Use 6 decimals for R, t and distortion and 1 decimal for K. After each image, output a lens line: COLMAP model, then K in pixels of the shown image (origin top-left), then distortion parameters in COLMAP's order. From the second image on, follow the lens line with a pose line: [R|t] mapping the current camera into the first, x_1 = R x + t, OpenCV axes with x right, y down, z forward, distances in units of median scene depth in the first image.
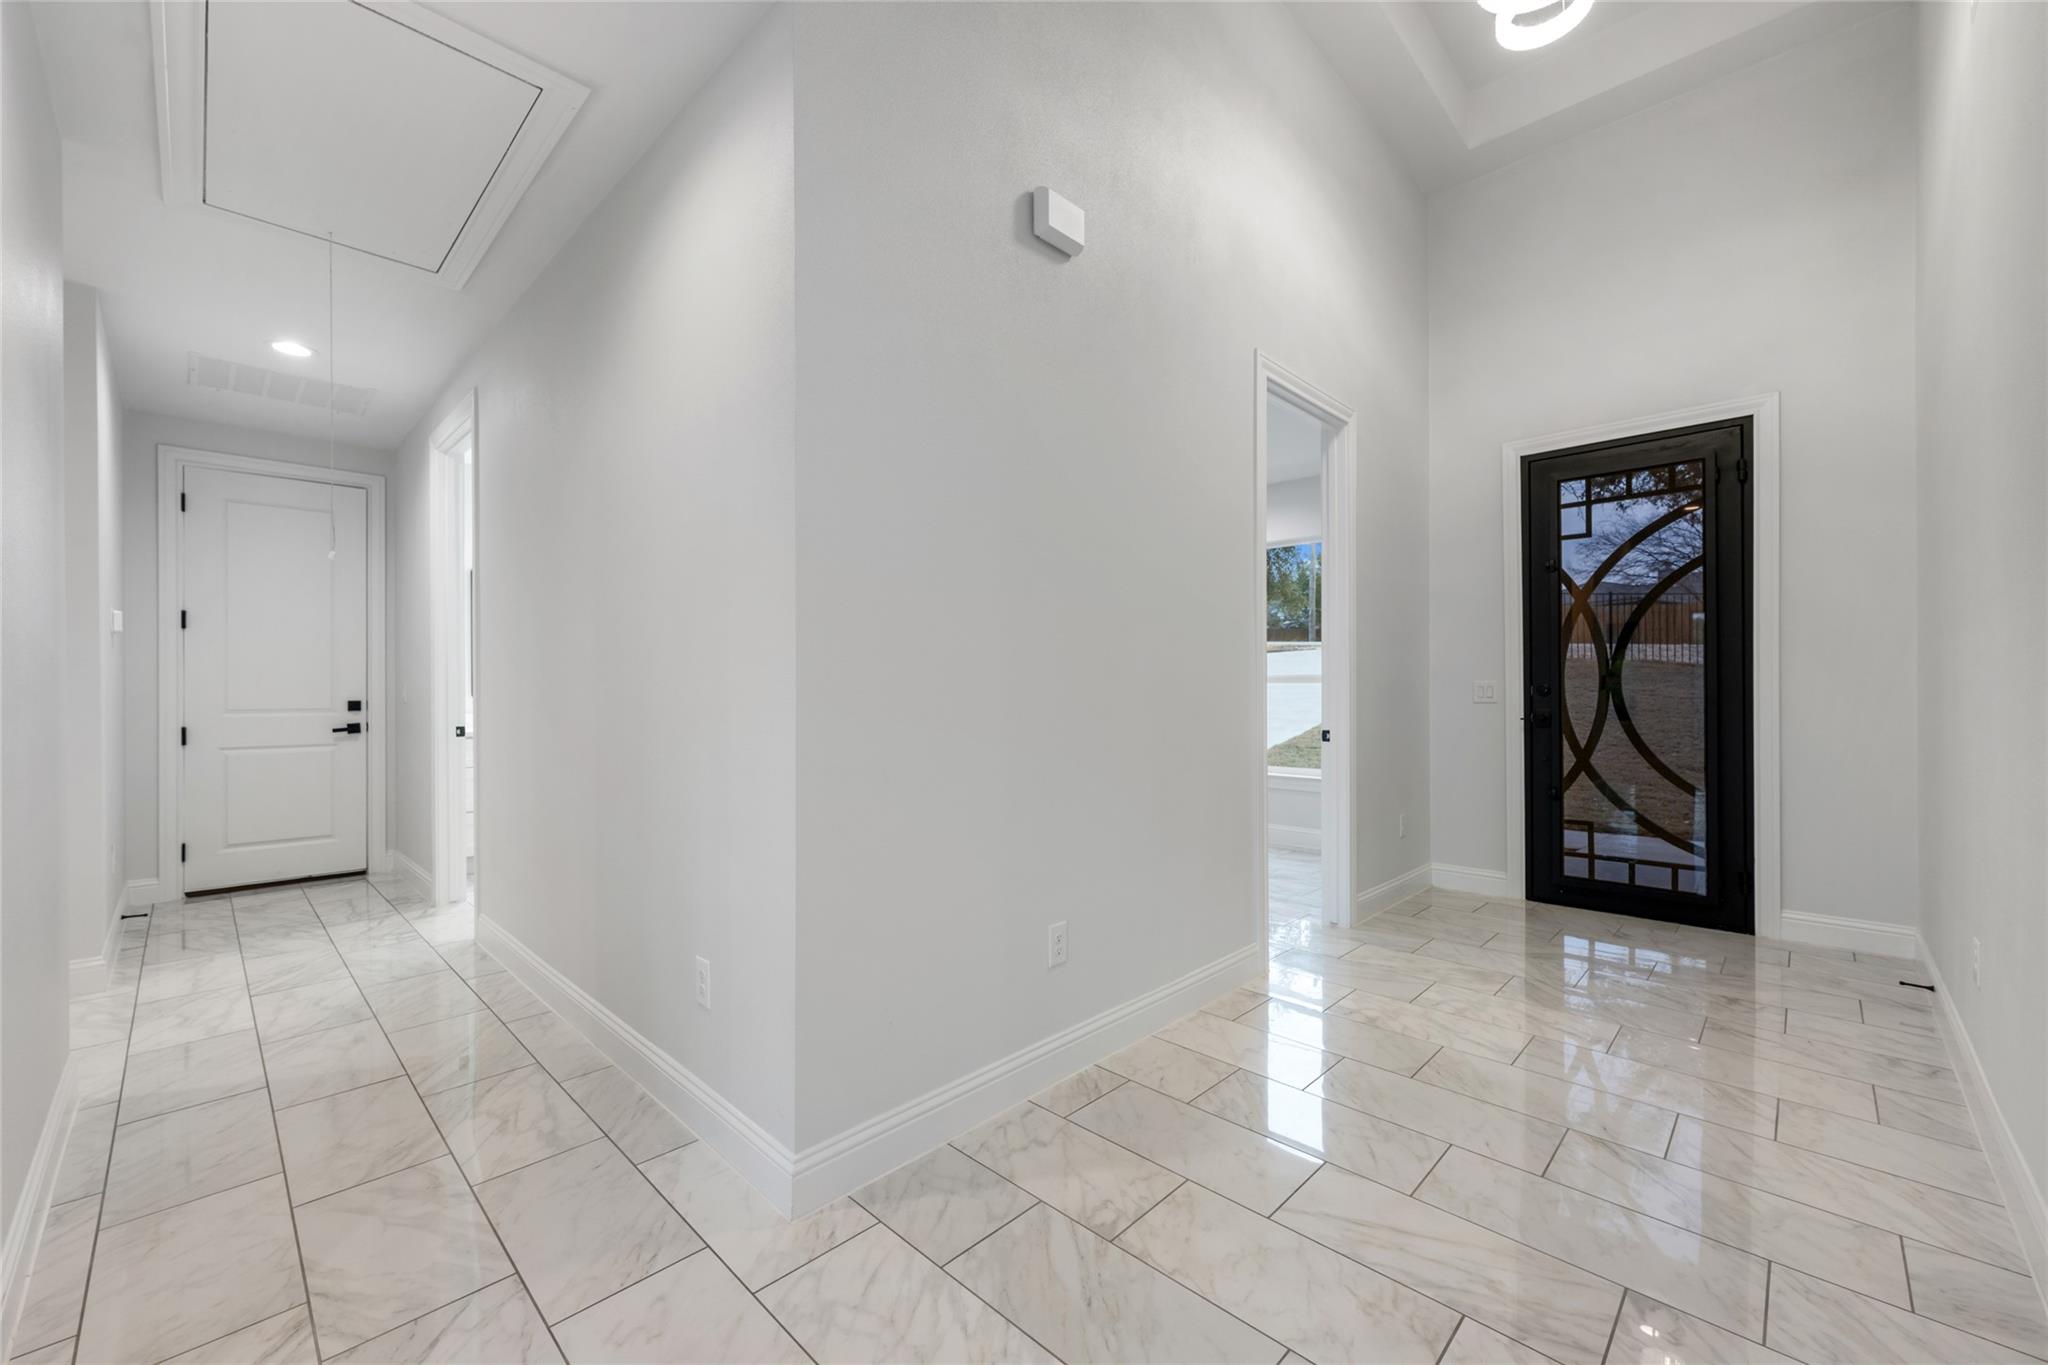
lens RADIAL K [[821.7, 0, 1021.4], [0, 821.7, 684.5], [0, 0, 1]] dist [-0.001321, -0.000548]
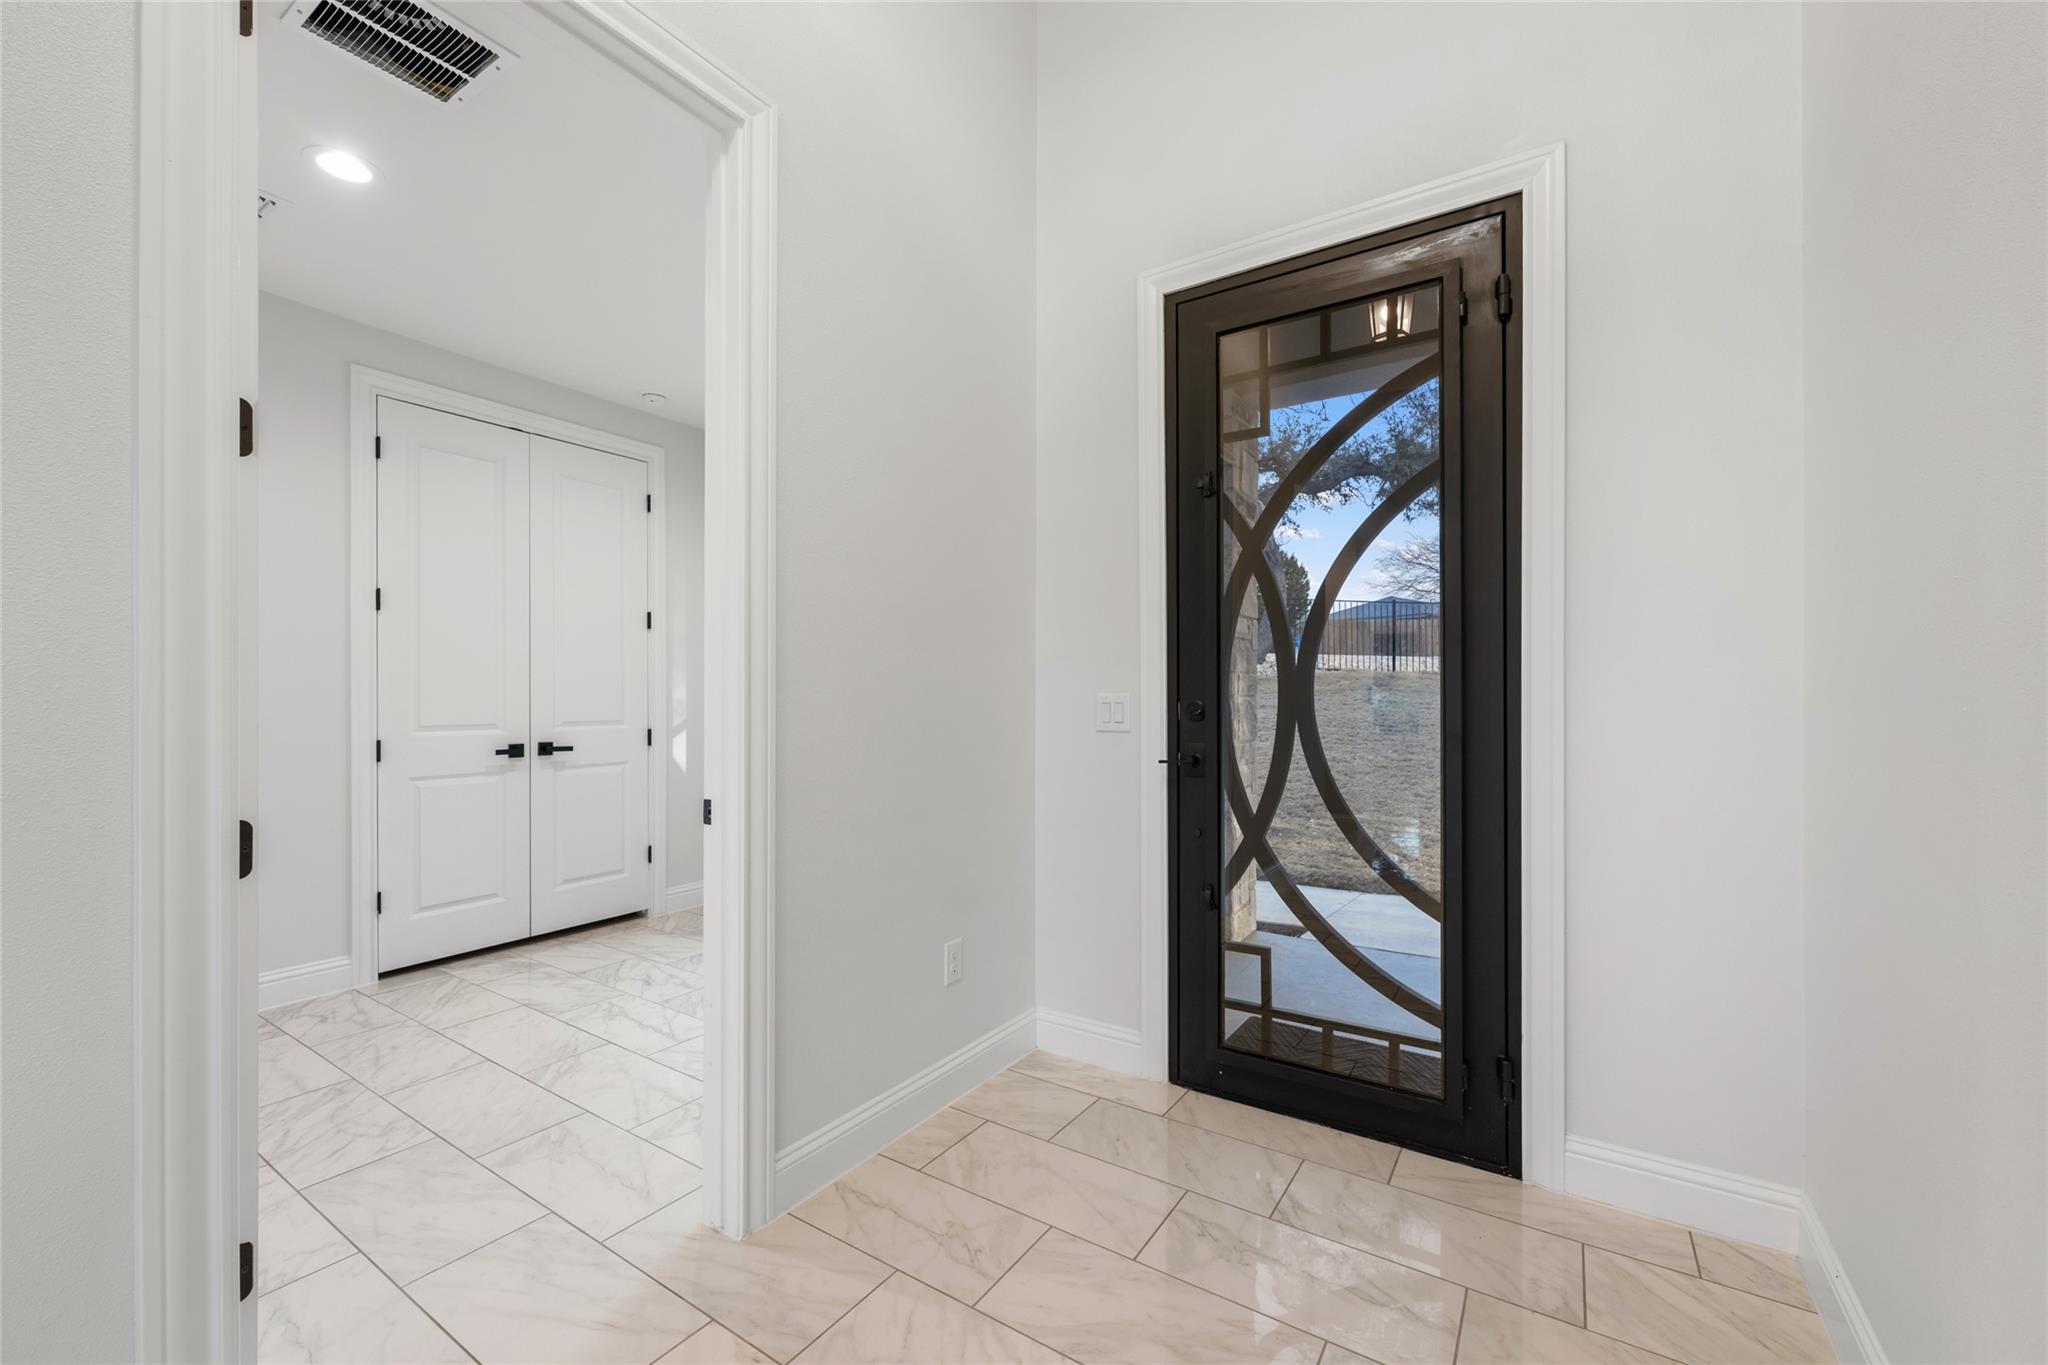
lens RADIAL K [[821.7, 0, 1039.2], [0, 821.7, 691.6], [0, 0, 1]] dist [-0.001321, -0.000548]
pose [[0.980564, 0.005147, 0.196132, 0.442011], [-0.004822, 0.999986, -0.002131, -0.004427], [-0.196140, 0.001144, 0.980575, 0.494835]]
